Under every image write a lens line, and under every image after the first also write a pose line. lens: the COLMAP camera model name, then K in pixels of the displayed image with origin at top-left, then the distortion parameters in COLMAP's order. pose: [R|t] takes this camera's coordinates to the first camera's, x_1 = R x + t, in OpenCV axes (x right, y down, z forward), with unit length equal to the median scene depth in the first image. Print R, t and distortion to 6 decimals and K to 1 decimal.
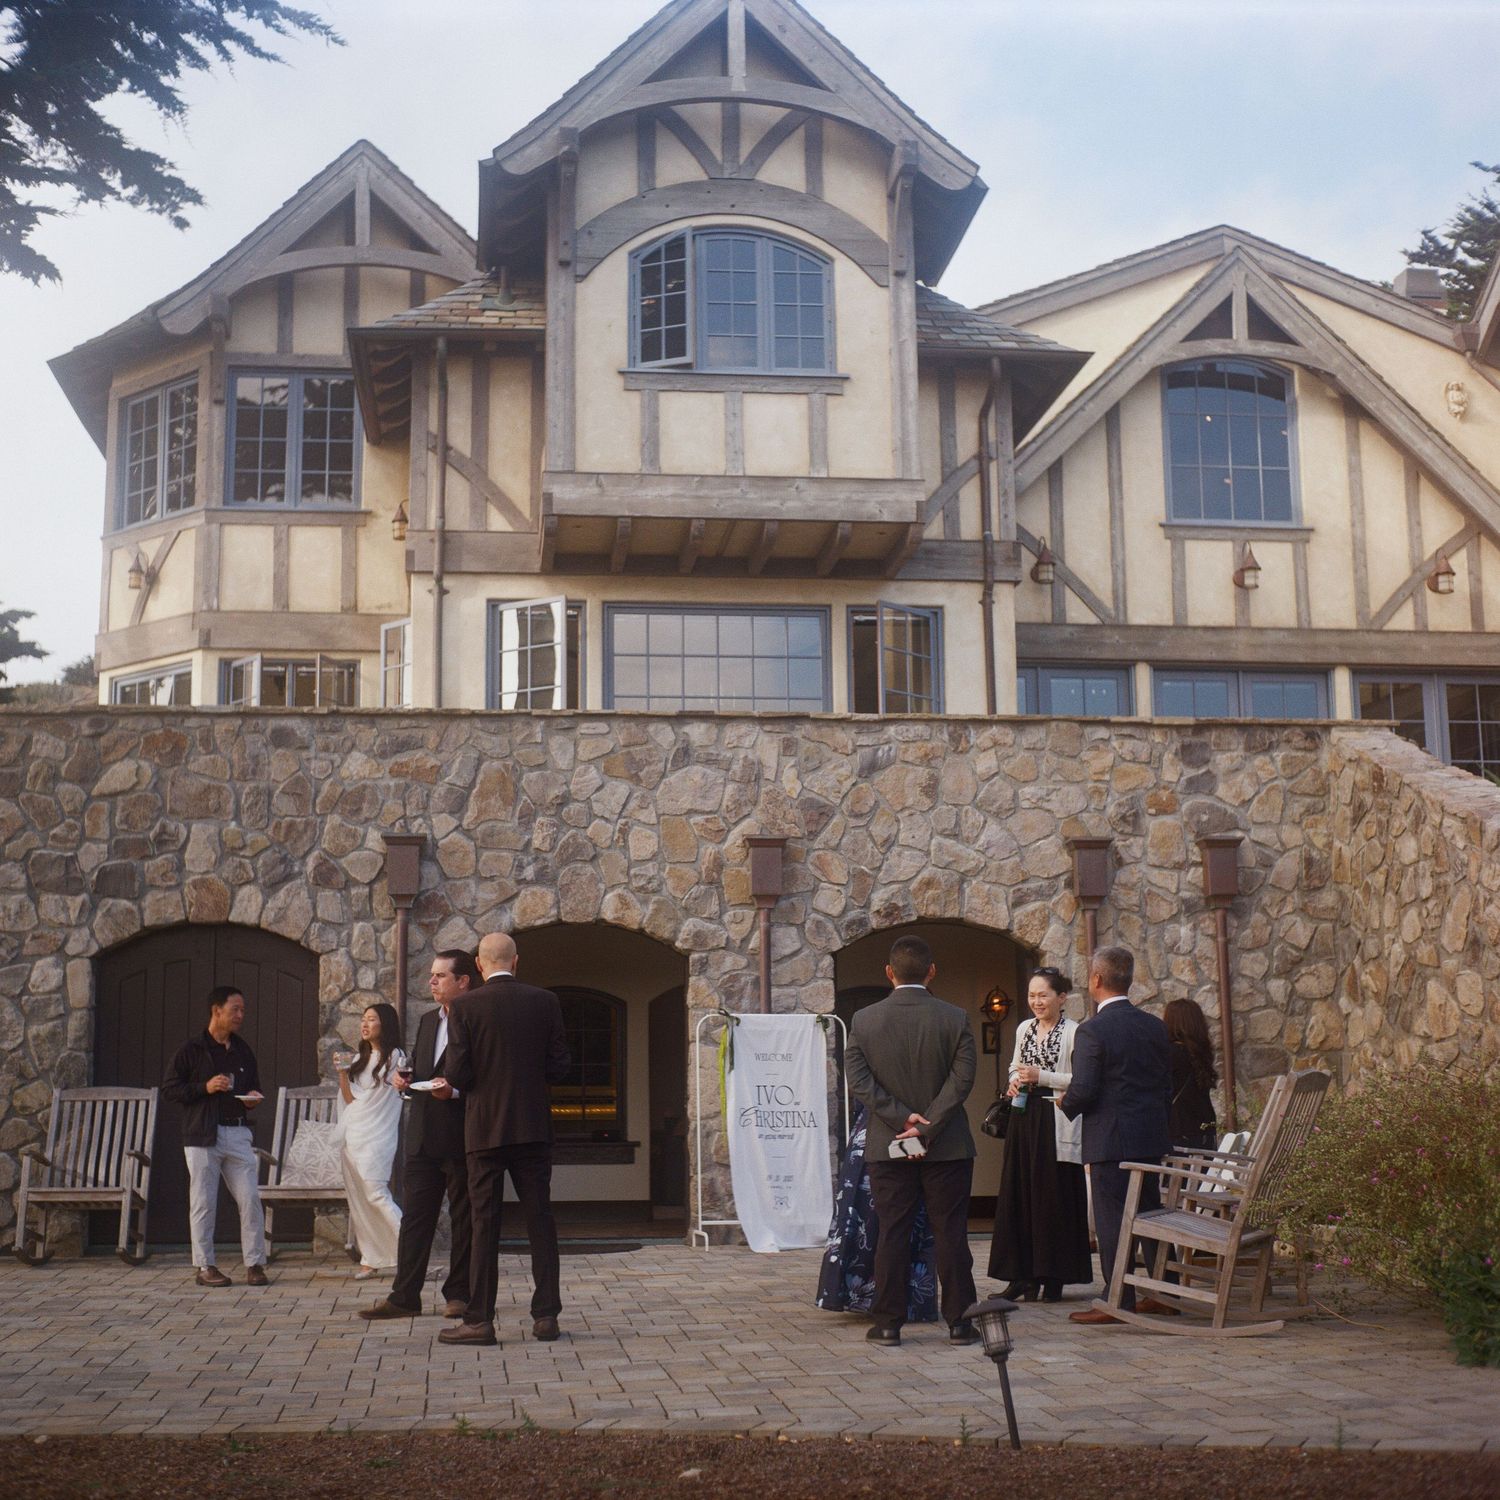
lens RADIAL K [[2244.9, 0, 826.6], [0, 2244.9, 669.4], [0, 0, 1]] dist [-0.008895, -0.300054]
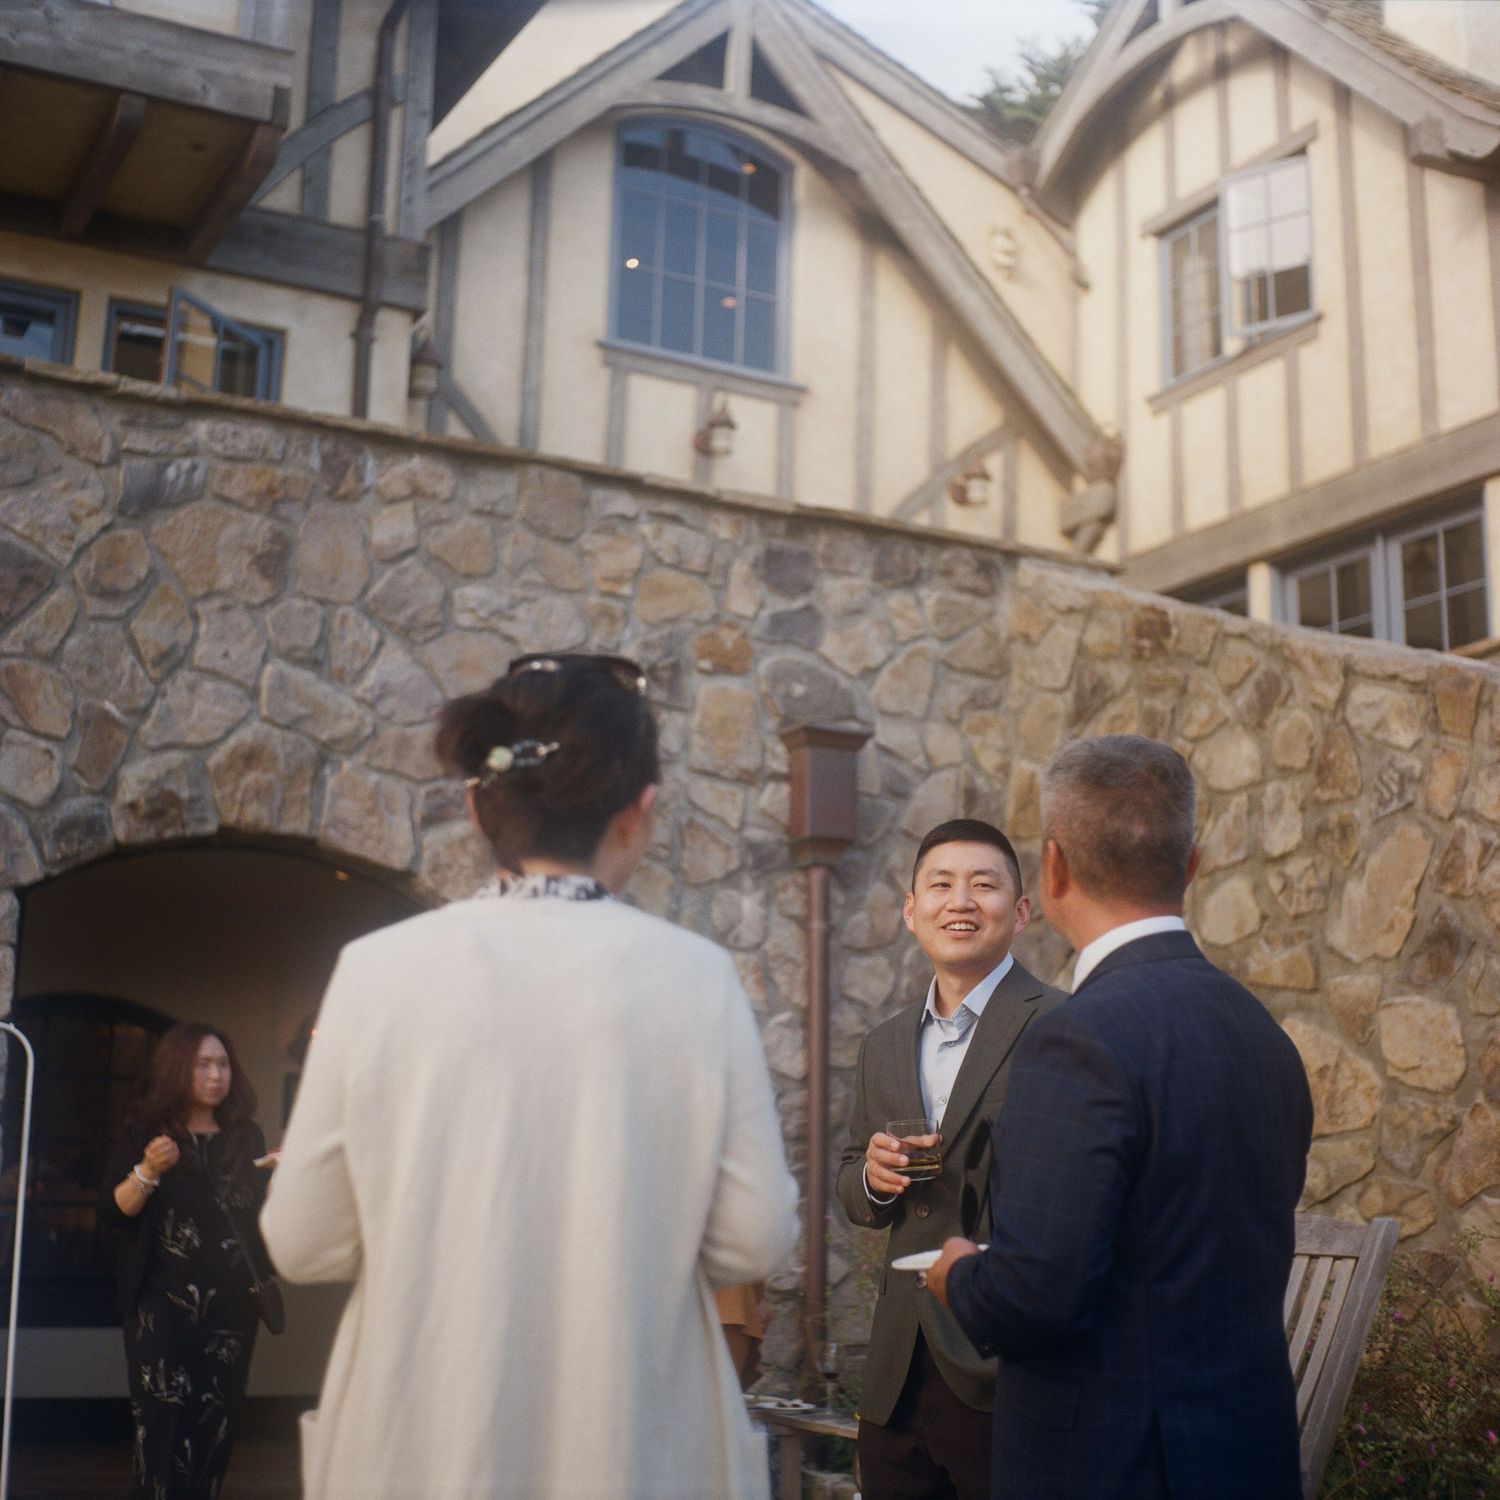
lens RADIAL K [[2244.9, 0, 826.6], [0, 2244.9, 669.4], [0, 0, 1]] dist [-0.008895, -0.300054]
pose [[0.936425, 0.105896, 0.334505, 0.000312], [-0.093128, 0.994187, -0.054031, 0.089267], [-0.338282, 0.019444, 0.940844, 0.513363]]
